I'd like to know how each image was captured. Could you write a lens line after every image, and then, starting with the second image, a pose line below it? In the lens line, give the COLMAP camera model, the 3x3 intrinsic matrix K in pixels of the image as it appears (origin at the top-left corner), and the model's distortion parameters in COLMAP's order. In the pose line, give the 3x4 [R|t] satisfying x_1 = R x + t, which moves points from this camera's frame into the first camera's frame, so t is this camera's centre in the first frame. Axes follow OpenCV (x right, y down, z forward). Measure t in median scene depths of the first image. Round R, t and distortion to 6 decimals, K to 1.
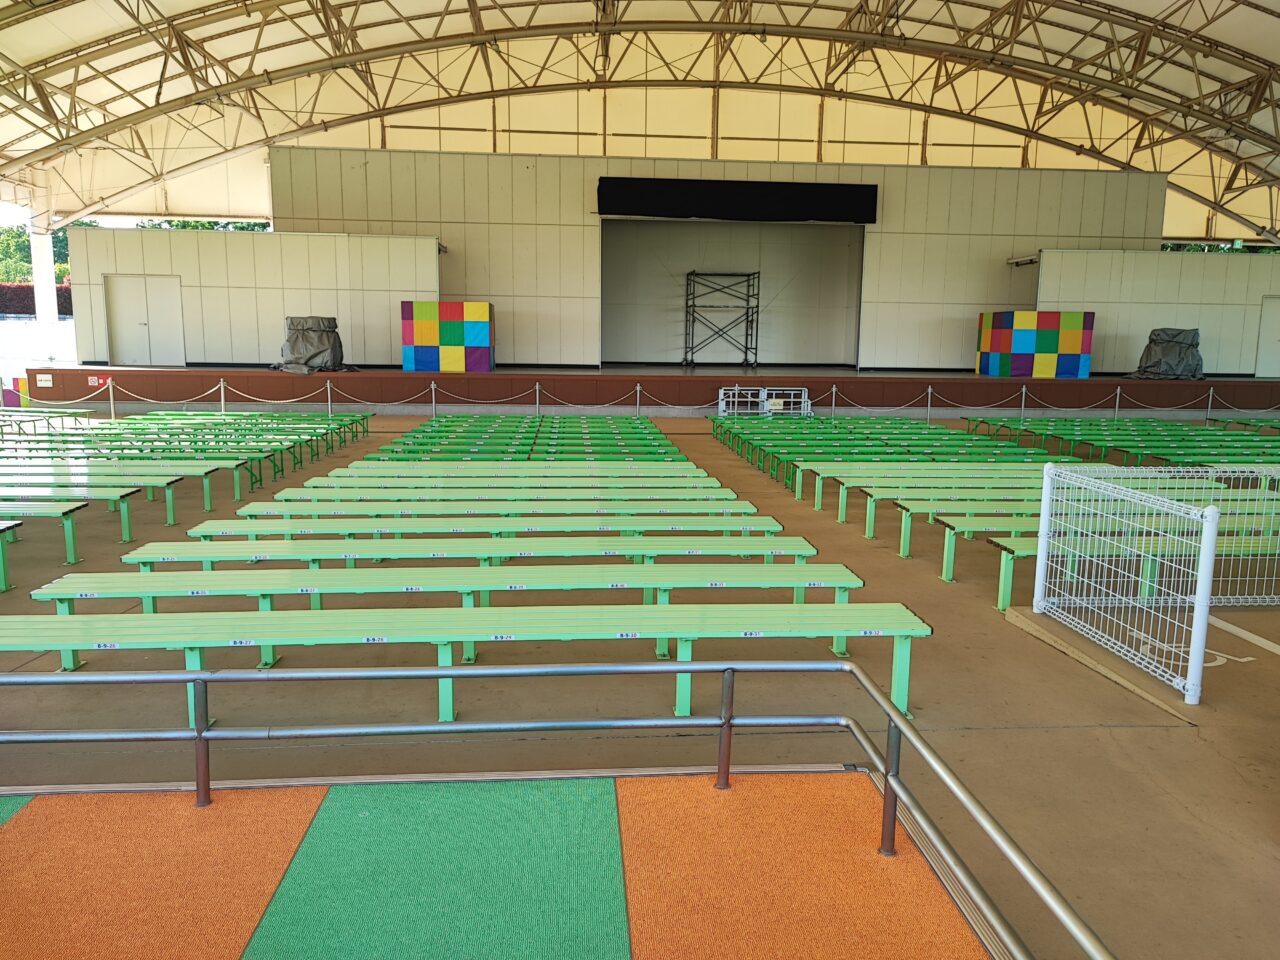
lens RADIAL K [[954.1, 0, 640.0], [0, 954.1, 480.0], [0, 0, 1]] dist [0.052830, -0.071369]
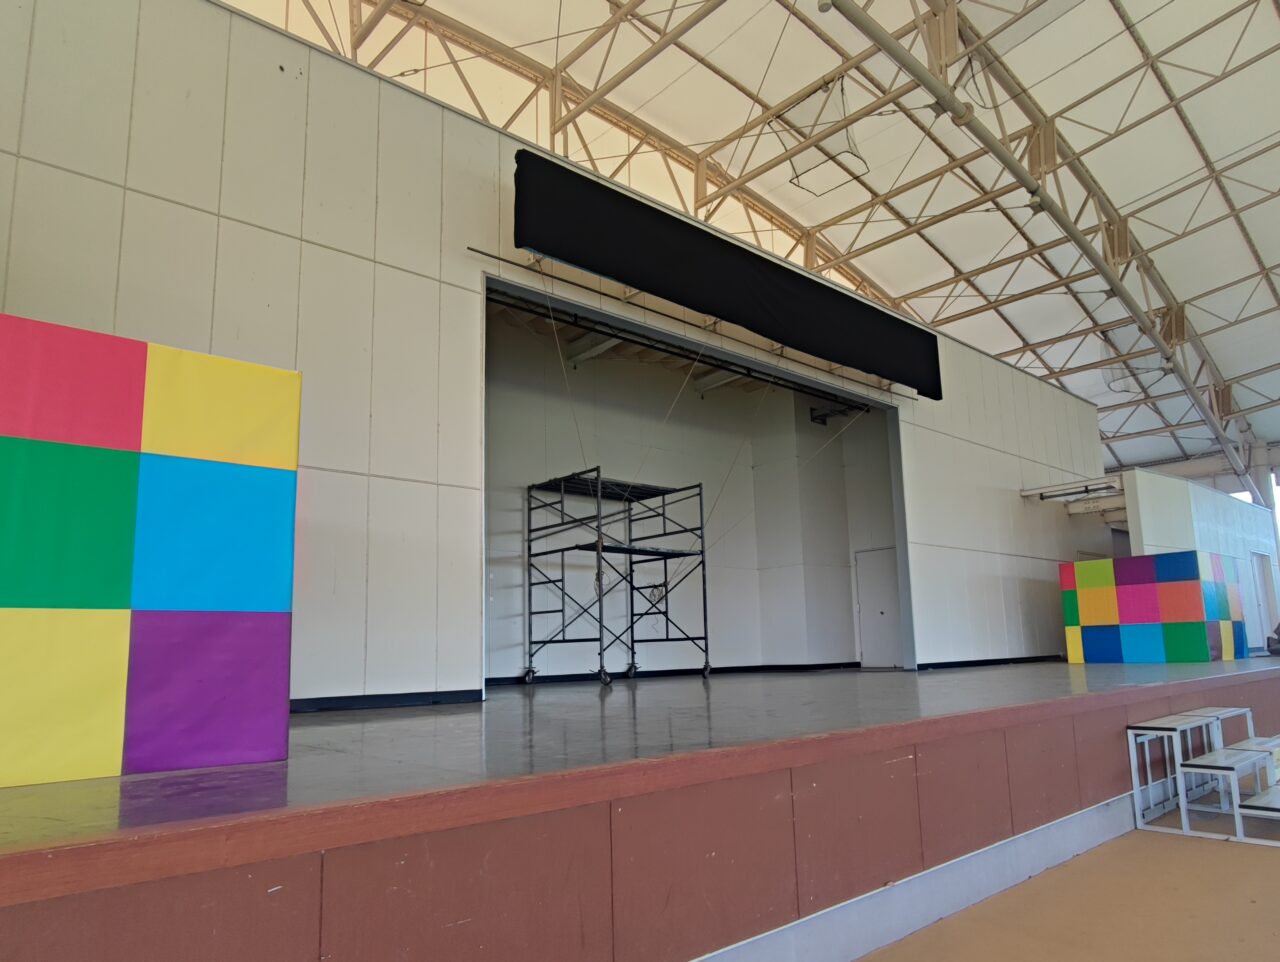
lens RADIAL K [[832.1, 0, 640.0], [0, 832.1, 481.0], [0, 0, 1]] dist [-0.002370, -0.000256]
pose [[0.798739, 0.085067, 0.595634, -0.160009], [0.131381, 0.941407, -0.310630, -0.086931], [-0.587159, 0.326367, 0.740762, 0.693212]]
